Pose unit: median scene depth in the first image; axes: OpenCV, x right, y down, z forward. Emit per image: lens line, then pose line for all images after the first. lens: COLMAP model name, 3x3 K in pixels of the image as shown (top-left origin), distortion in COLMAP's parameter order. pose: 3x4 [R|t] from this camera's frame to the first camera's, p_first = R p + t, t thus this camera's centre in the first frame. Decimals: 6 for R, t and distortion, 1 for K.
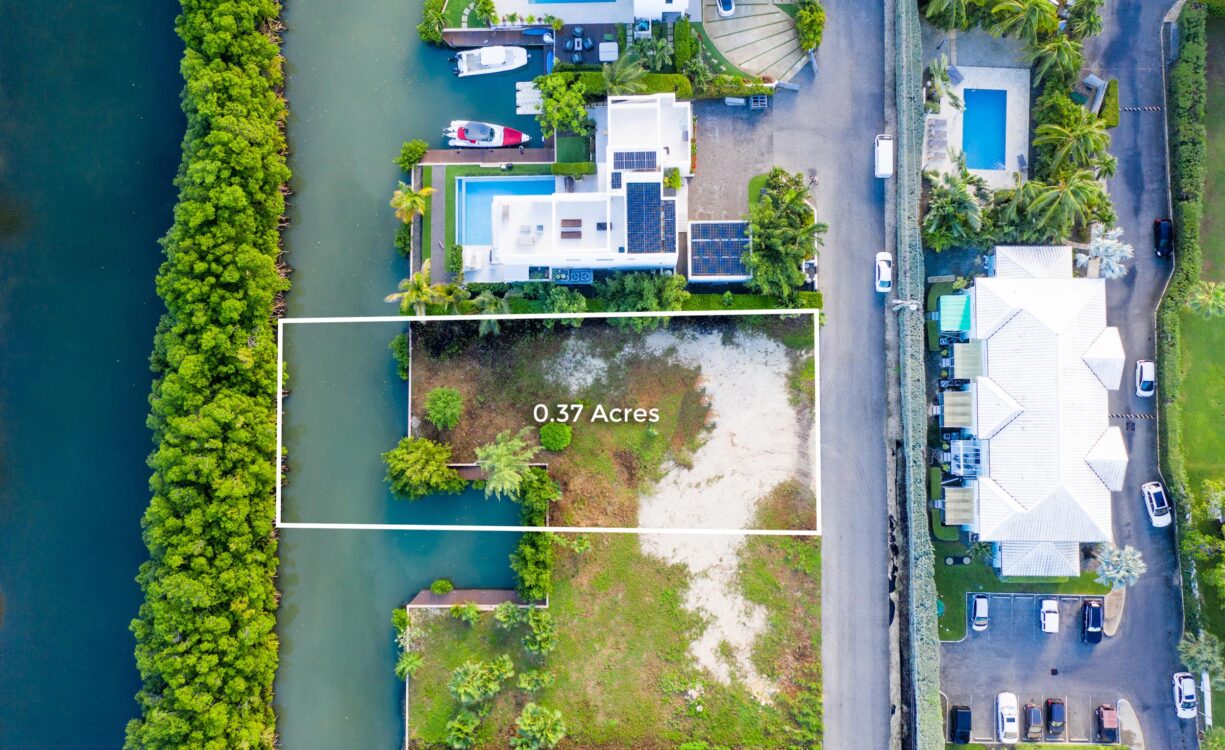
lens RADIAL K [[1055.3, 0, 612.5], [0, 1055.3, 375.0], [0, 0, 1]] dist [-0.002890, -0.000885]
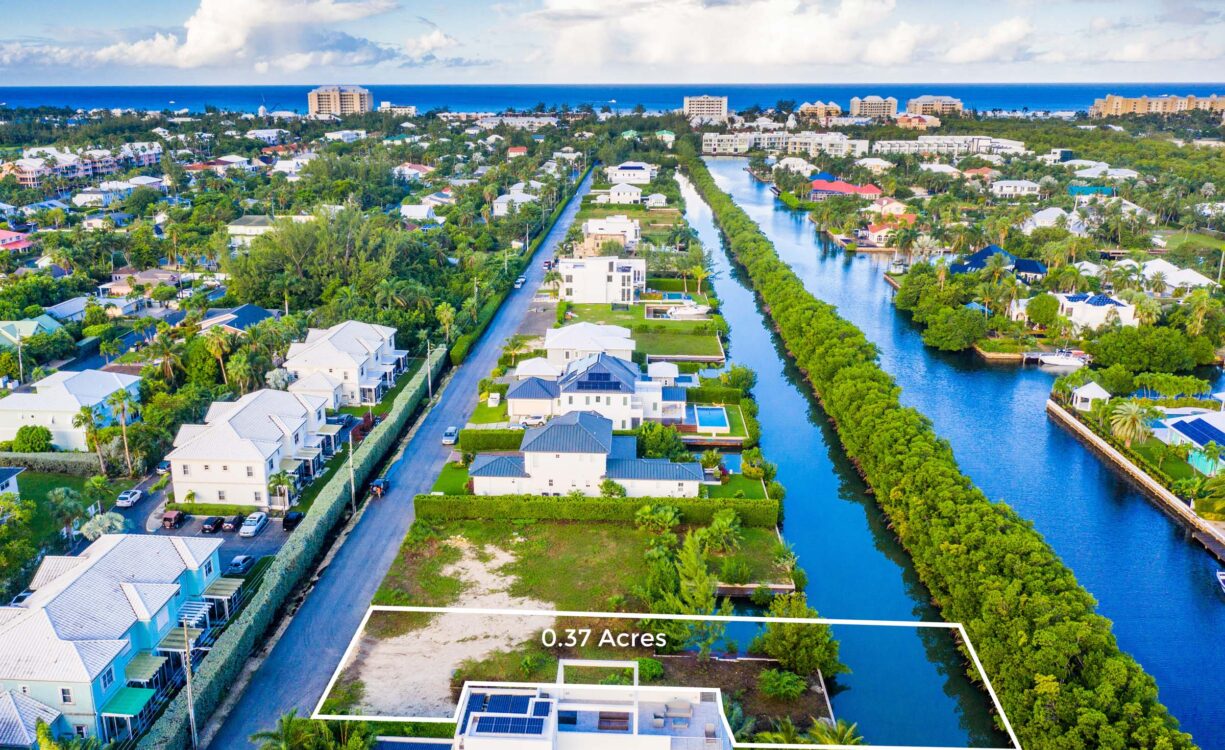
lens RADIAL K [[1055.3, 0, 612.5], [0, 1055.3, 375.0], [0, 0, 1]] dist [-0.002890, -0.000885]
pose [[-0.999521, -0.002879, 0.030817, -0.056795], [0.030755, -0.204328, 0.978419, -0.752063], [0.003480, 0.978898, 0.204319, 0.590785]]
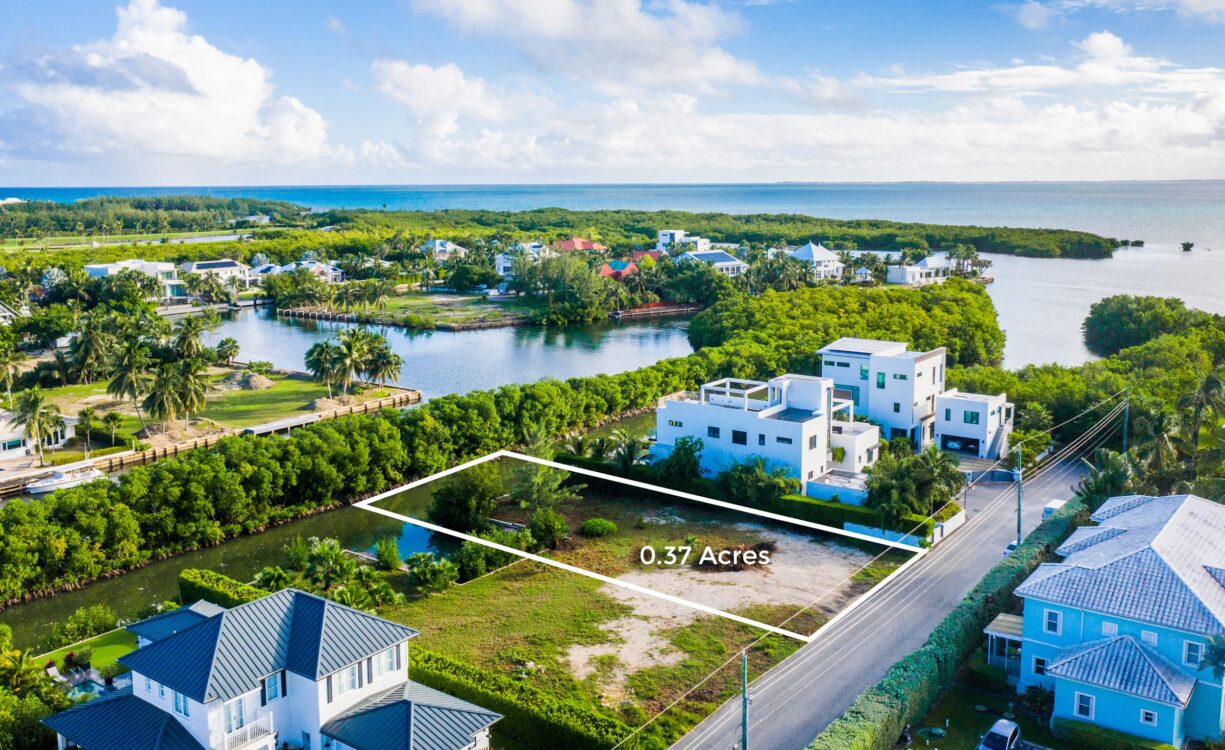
lens RADIAL K [[1055.3, 0, 612.5], [0, 1055.3, 375.0], [0, 0, 1]] dist [-0.002890, -0.000885]
pose [[0.801965, 0.121306, -0.584925, 0.484094], [-0.596241, 0.222760, -0.771281, 0.739428], [0.036737, 0.967297, 0.250974, 0.644903]]
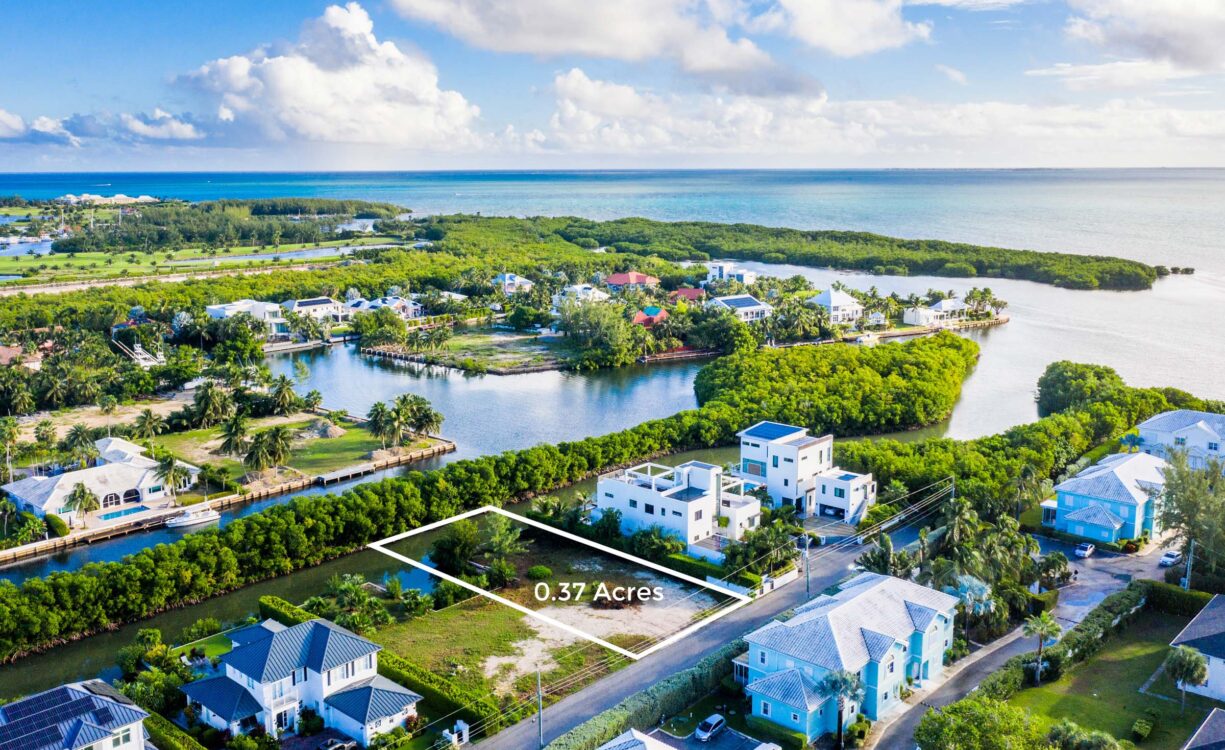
lens RADIAL K [[1055.3, 0, 612.5], [0, 1055.3, 375.0], [0, 0, 1]] dist [-0.002890, -0.000885]
pose [[0.739302, 0.145615, -0.657441, 0.872758], [-0.672066, 0.220393, -0.706933, 0.901767], [0.041955, 0.964481, 0.260800, 0.412008]]
